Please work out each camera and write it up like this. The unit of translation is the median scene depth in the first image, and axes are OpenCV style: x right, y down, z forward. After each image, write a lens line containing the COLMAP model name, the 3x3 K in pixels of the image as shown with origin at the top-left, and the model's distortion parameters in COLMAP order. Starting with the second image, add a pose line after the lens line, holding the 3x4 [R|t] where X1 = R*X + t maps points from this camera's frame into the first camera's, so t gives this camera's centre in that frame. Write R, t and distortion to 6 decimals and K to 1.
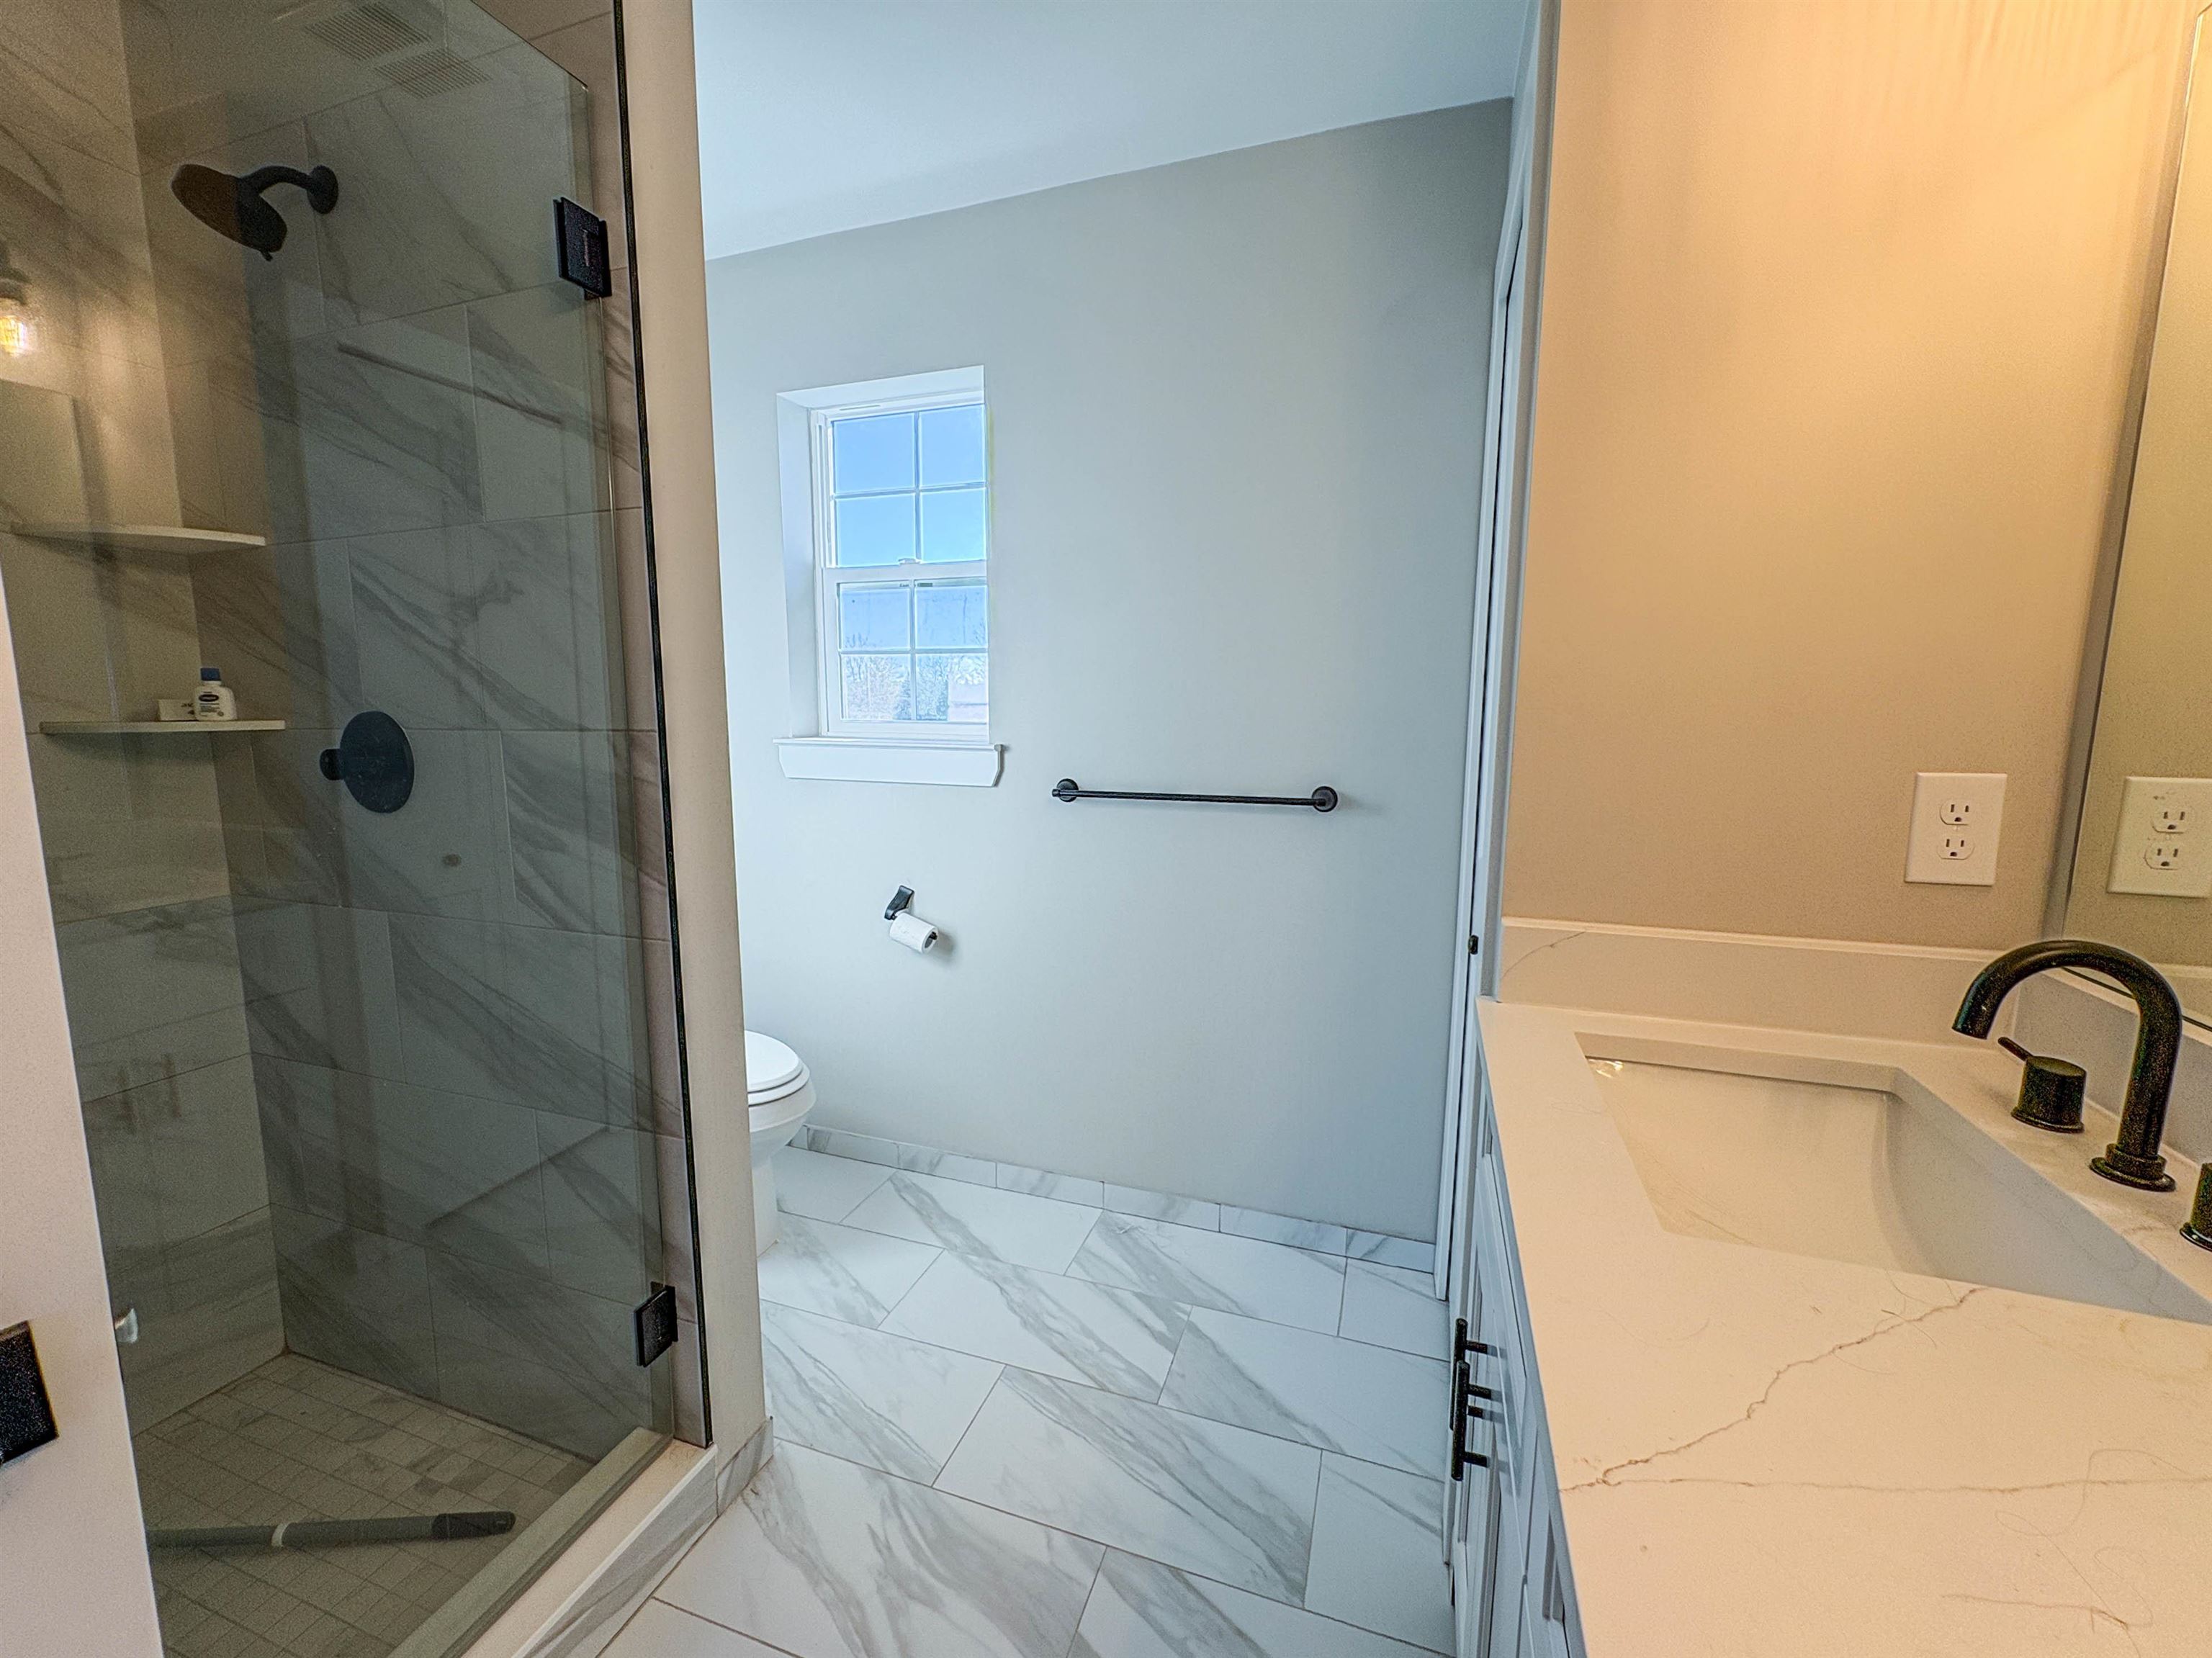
lens RADIAL K [[896.5, 0, 1097.6], [0, 896.5, 837.0], [0, 0, 1]] dist [-0.000449, -0.000111]
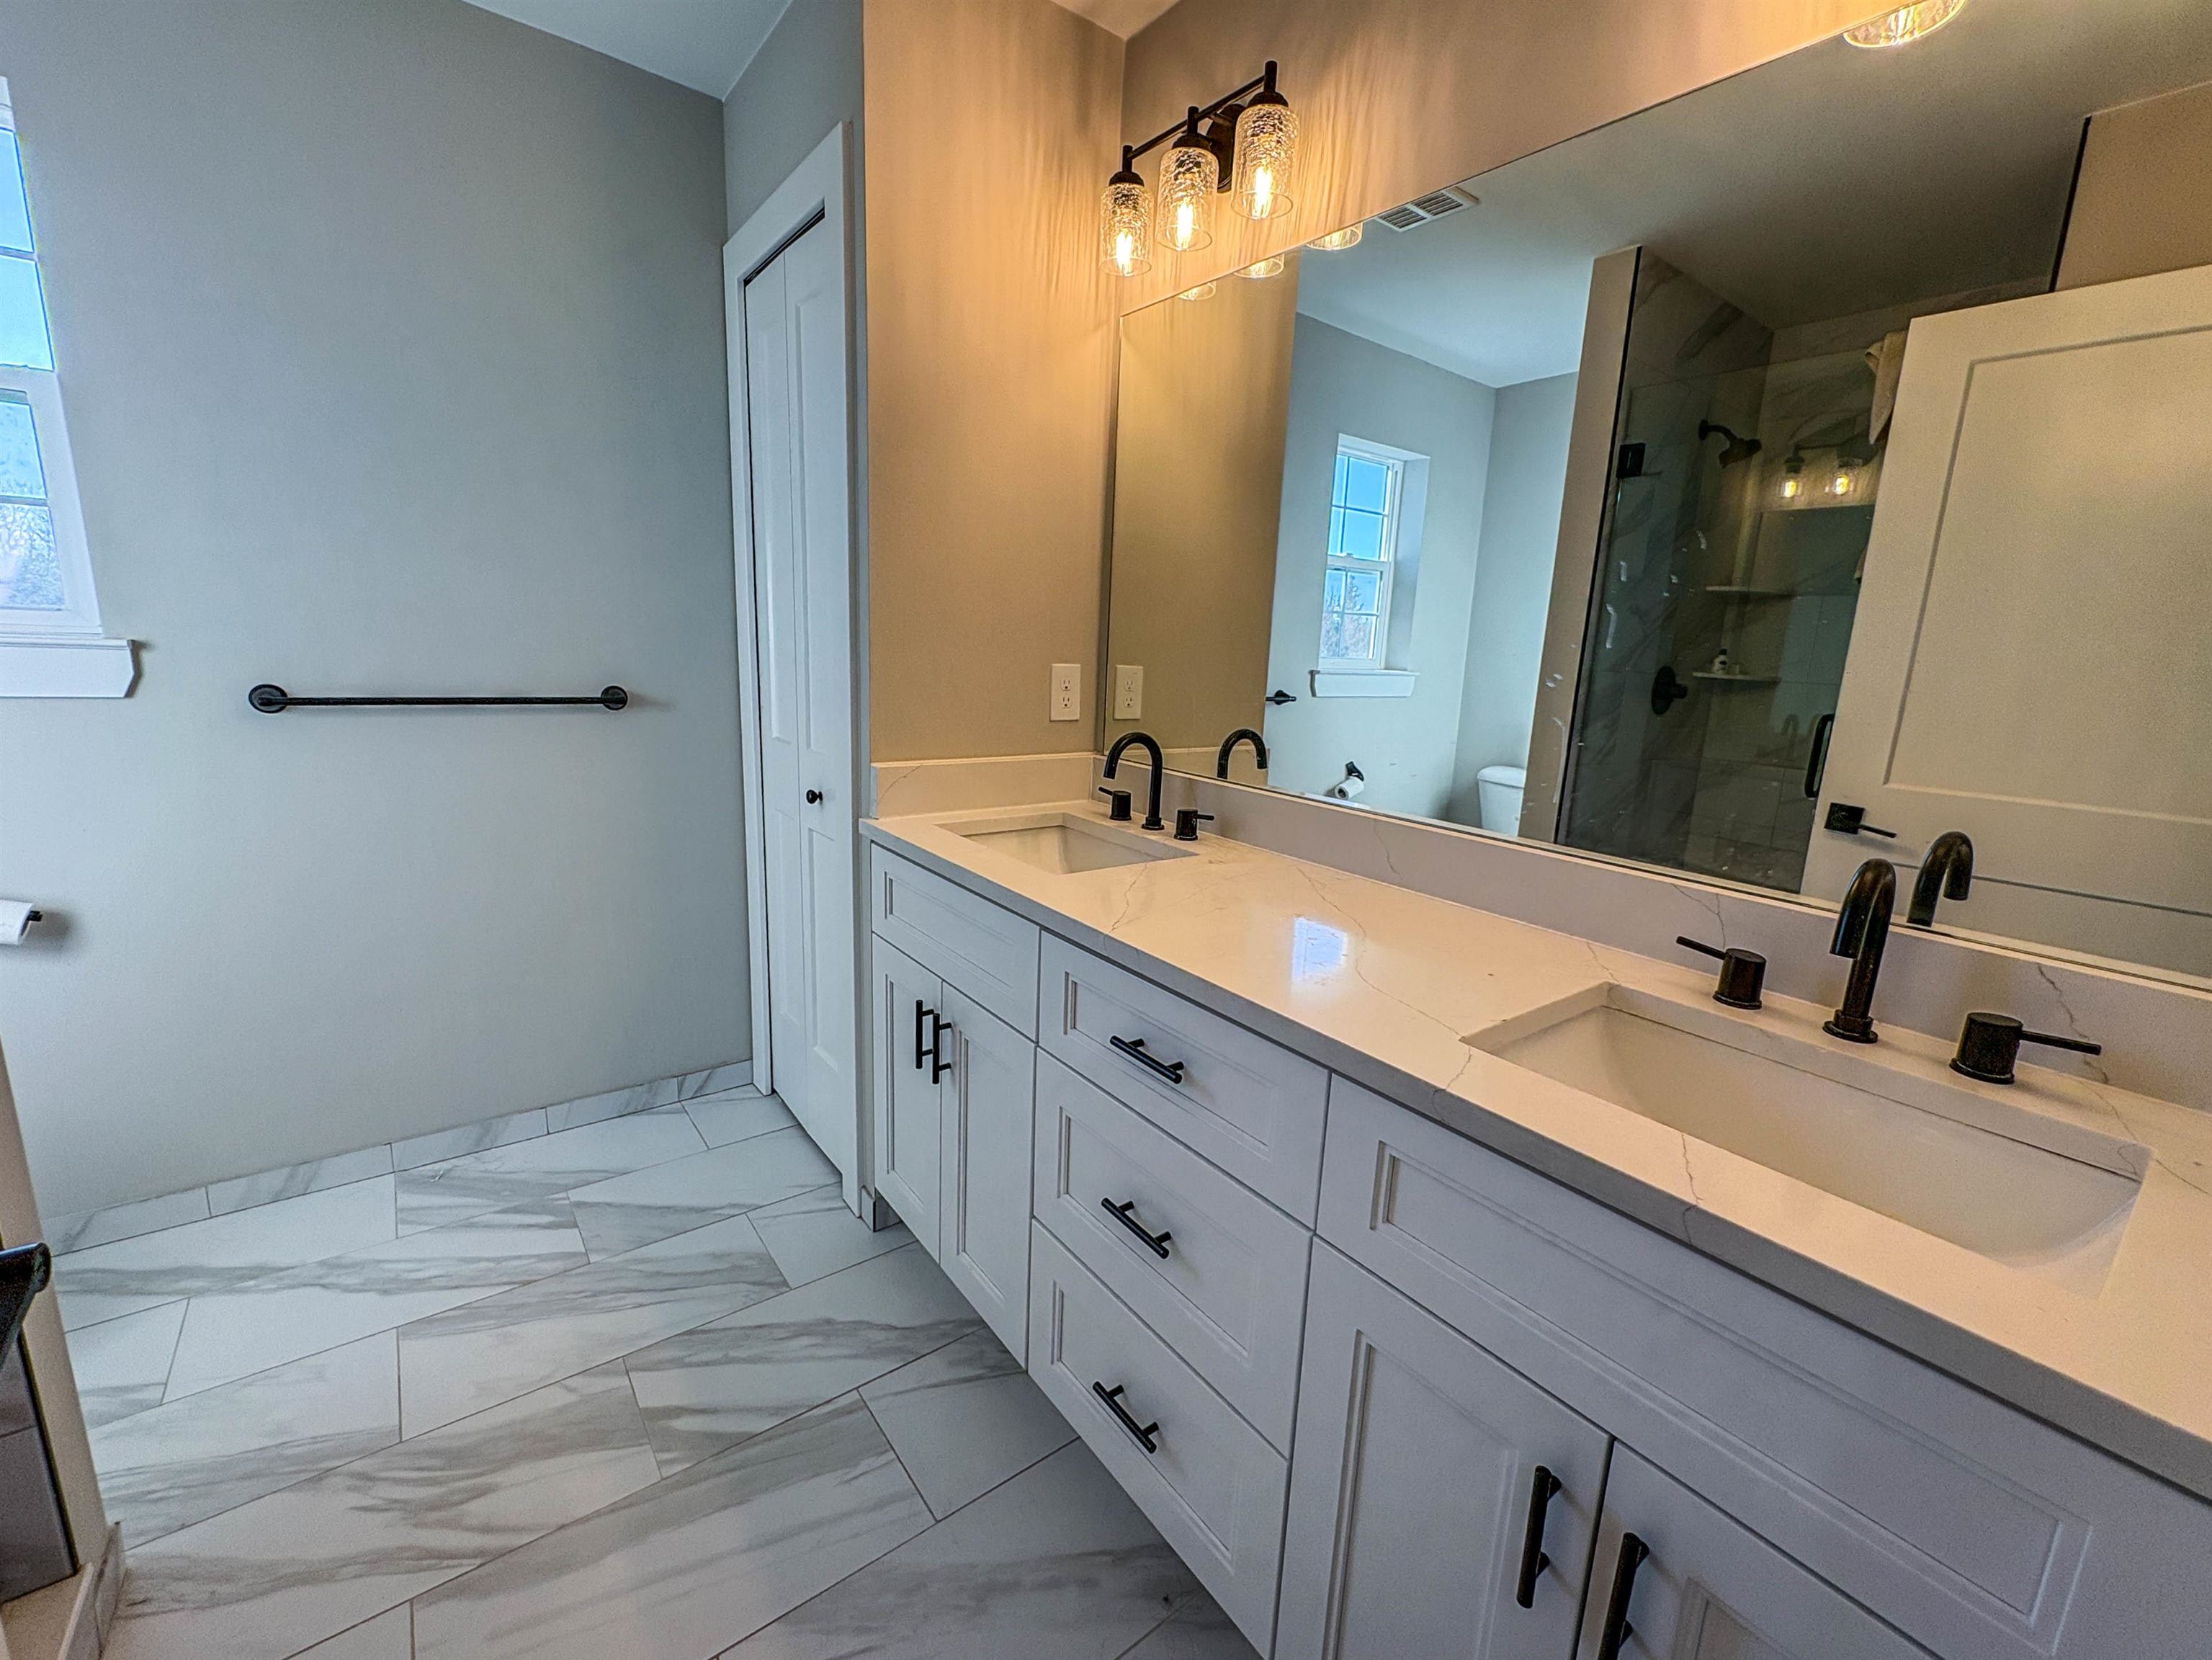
lens RADIAL K [[896.7, 0, 1097.6], [0, 896.7, 838.0], [0, 0, 1]] dist [-0.000449, -0.000111]
pose [[0.557802, -0.155738, 0.815232, -0.371328], [0.076617, 0.987705, 0.136264, 0.024113], [-0.826430, -0.013548, 0.562876, -0.102448]]
